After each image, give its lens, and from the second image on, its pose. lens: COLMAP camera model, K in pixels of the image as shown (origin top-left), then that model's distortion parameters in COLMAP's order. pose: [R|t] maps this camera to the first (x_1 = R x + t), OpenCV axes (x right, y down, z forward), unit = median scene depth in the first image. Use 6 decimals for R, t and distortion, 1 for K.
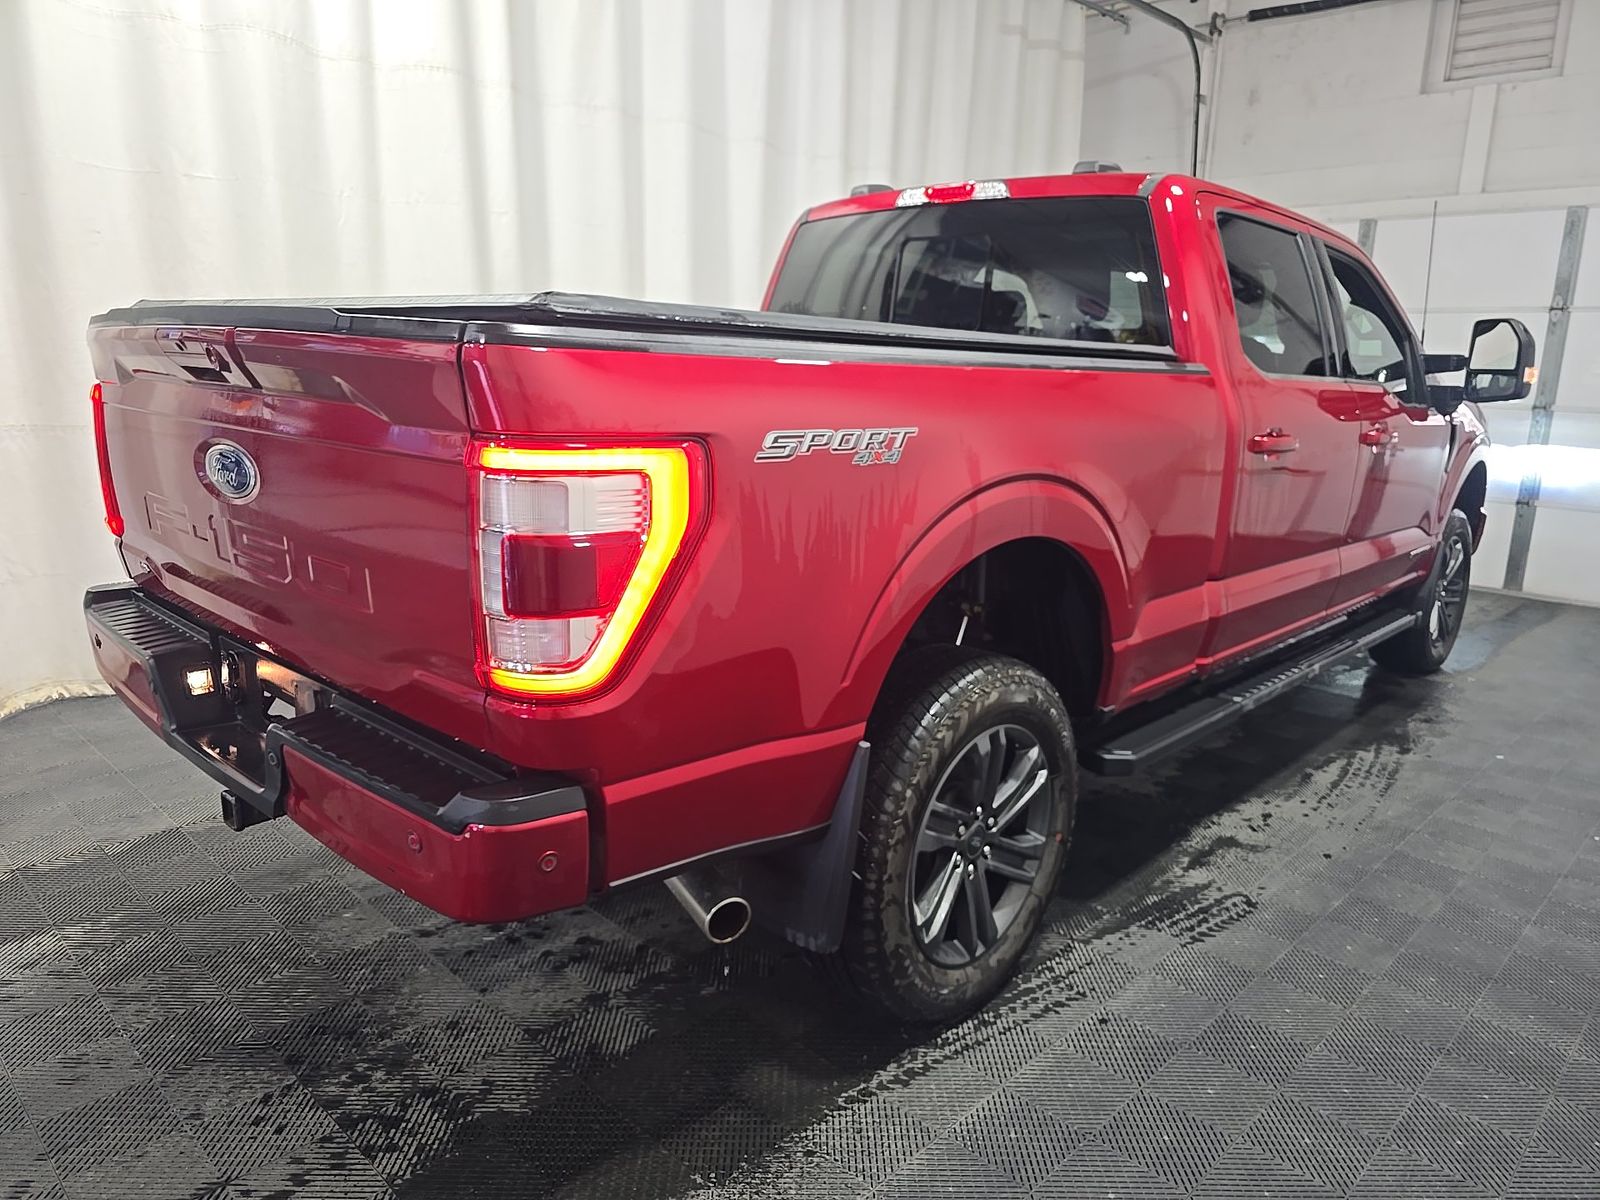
lens RADIAL K [[1065.2, 0, 800.0], [0, 1065.2, 600.0], [0, 0, 1]] dist [-0.000041, -0.001694]
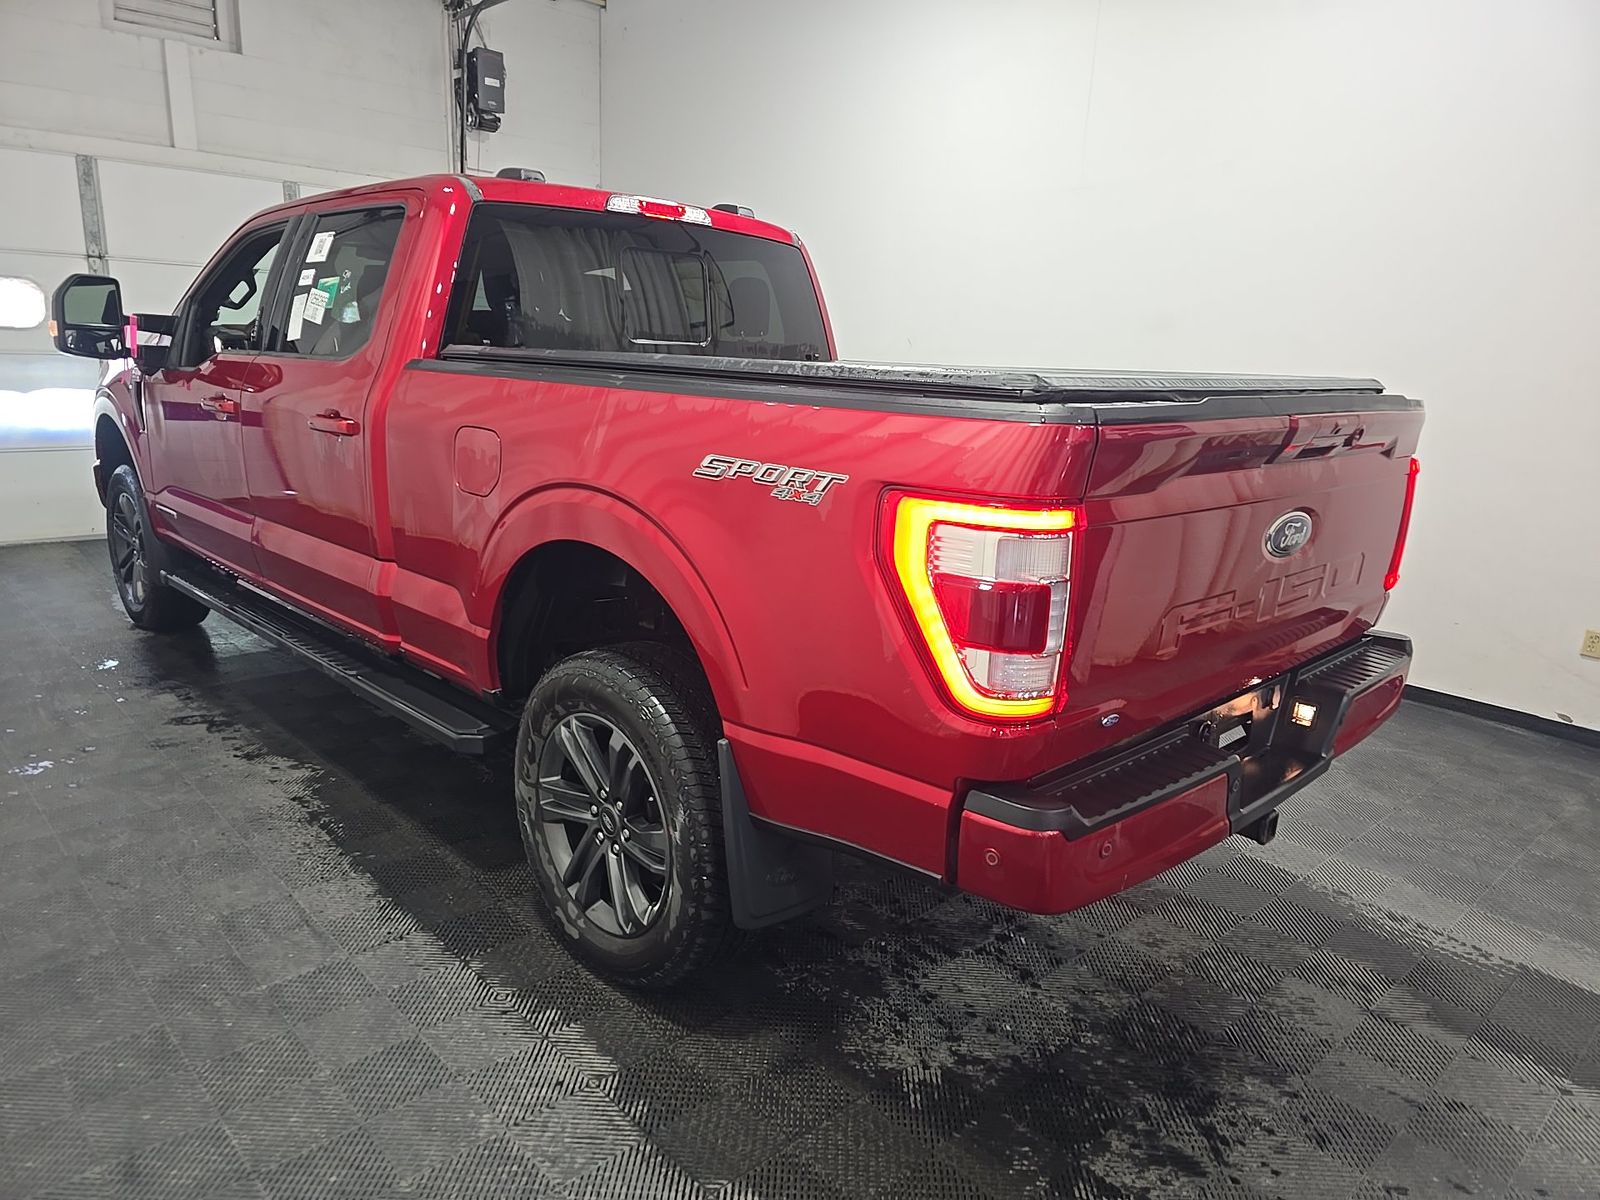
lens RADIAL K [[1115.1, 0, 800.0], [0, 1115.1, 600.0], [0, 0, 1]] dist [0.005828, 0.001331]
pose [[0.022315, -0.250446, 0.967873, -1.033727], [0.175921, 0.953992, 0.242798, -0.259298], [-0.984151, 0.164852, 0.065347, 0.863367]]
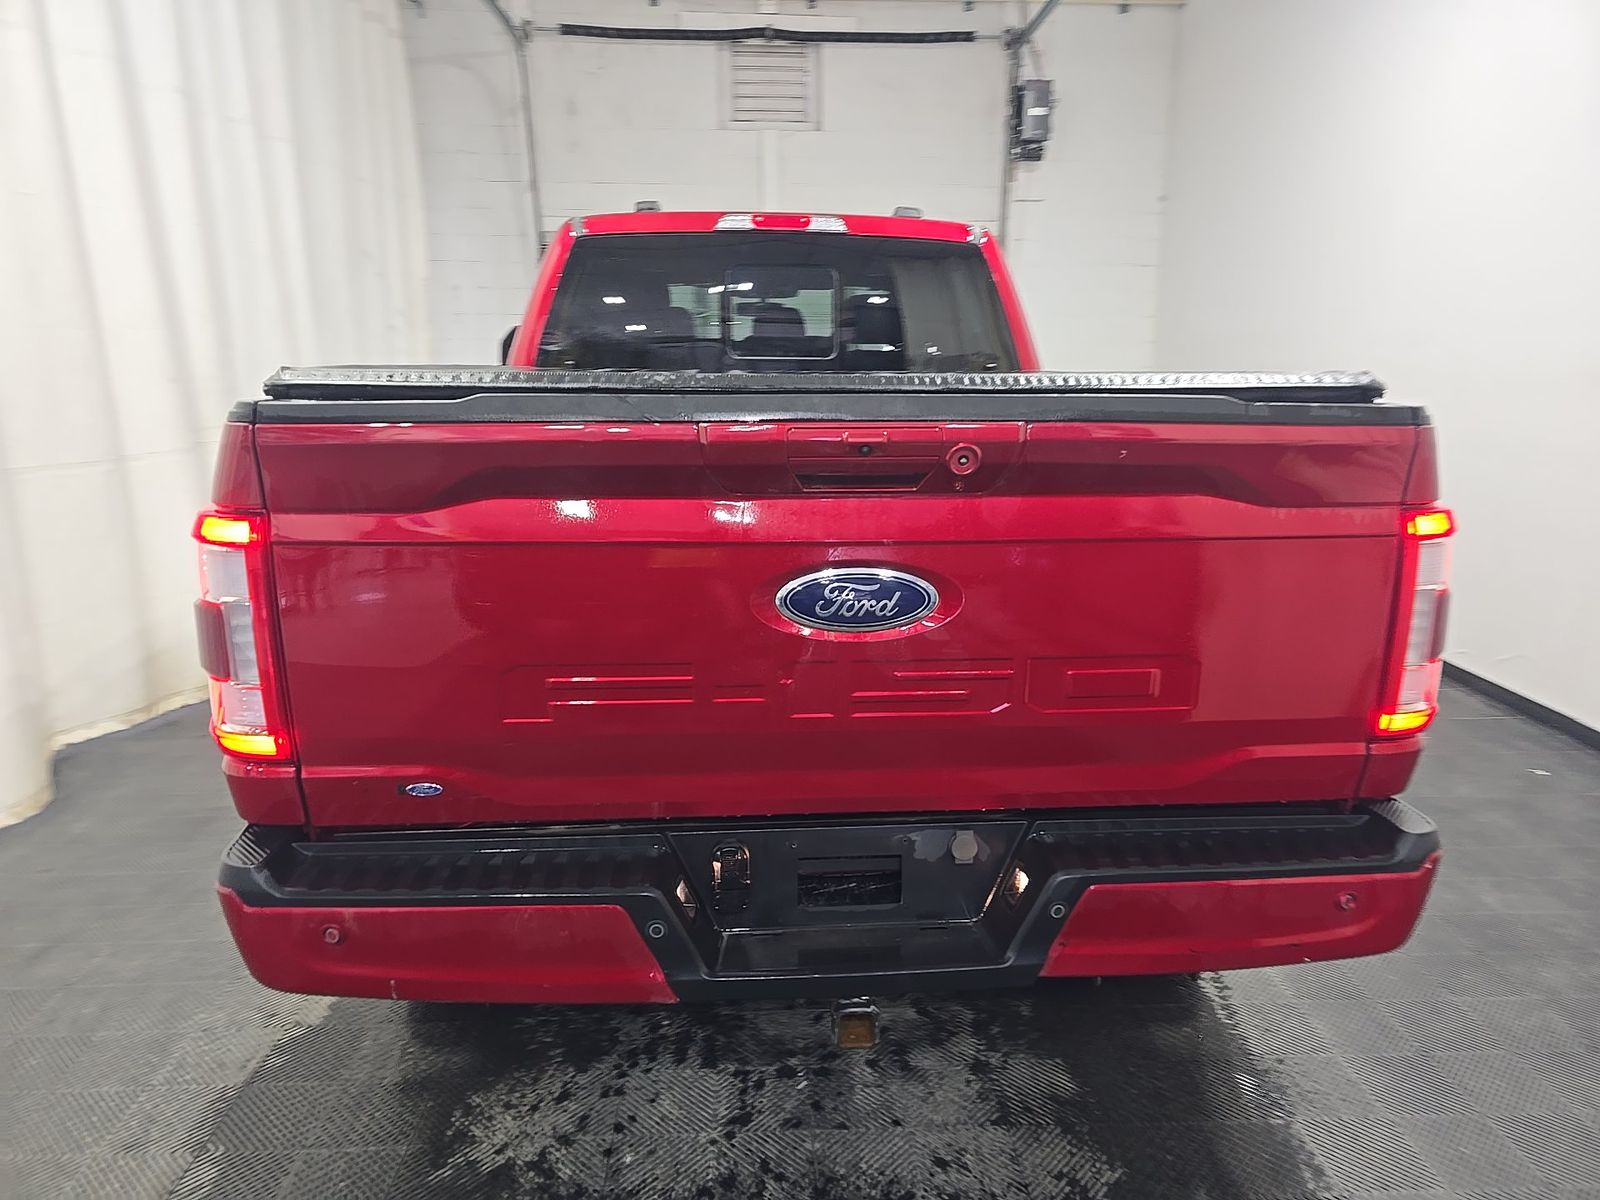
lens RADIAL K [[1080.8, 0, 781.9], [0, 1080.8, 613.7], [0, 0, 1]] dist [0.005279, 0.000014]
pose [[0.682303, -0.191414, 0.705566, -0.671590], [0.173153, 0.979966, 0.098412, -0.116703], [-0.710268, 0.055024, 0.701778, 0.293716]]
